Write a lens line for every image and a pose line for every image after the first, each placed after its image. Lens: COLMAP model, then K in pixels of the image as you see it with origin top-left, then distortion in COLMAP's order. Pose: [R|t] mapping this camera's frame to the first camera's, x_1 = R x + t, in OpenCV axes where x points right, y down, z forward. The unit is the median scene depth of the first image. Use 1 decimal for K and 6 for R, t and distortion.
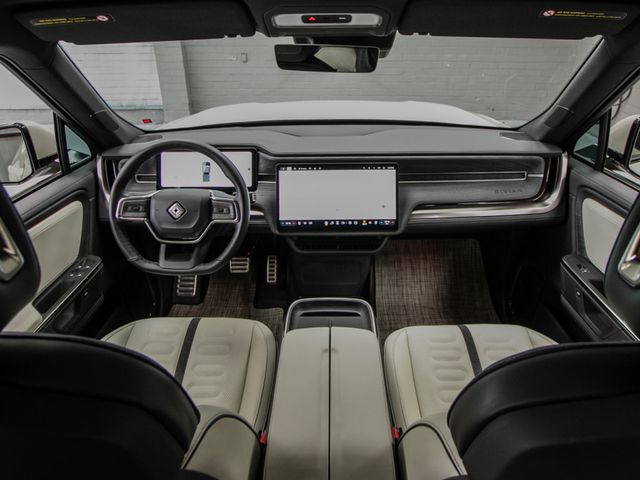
lens RADIAL K [[415.9, 0, 321.6], [0, 415.9, 201.6], [0, 0, 1]] dist [-0.027128, 0.000196]
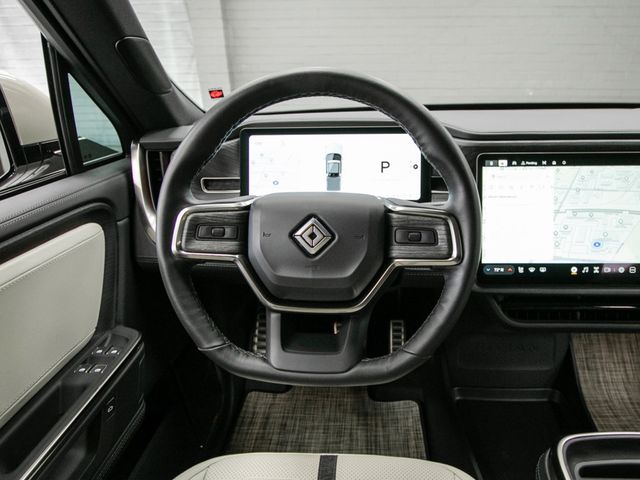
lens RADIAL K [[422.7, 0, 345.4], [0, 422.7, 264.1], [0, 0, 1]] dist [-0.035021, 0.001831]
pose [[0.999264, 0.008137, -0.037476, -0.251892], [-0.006979, 0.999497, 0.030944, 0.030558], [0.037708, -0.030660, 0.998818, 0.476360]]
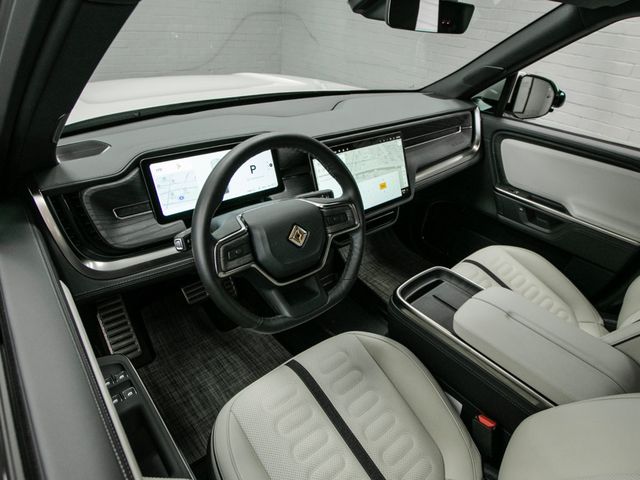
lens RADIAL K [[382.9, 0, 320.0], [0, 382.9, 240.0], [0, 0, 1]] dist [-0.027139, 0.000708]
pose [[0.747302, -0.300013, 0.592902, -0.595215], [0.195536, 0.952053, 0.235290, -0.098588], [-0.635064, -0.059899, 0.770134, 0.393950]]
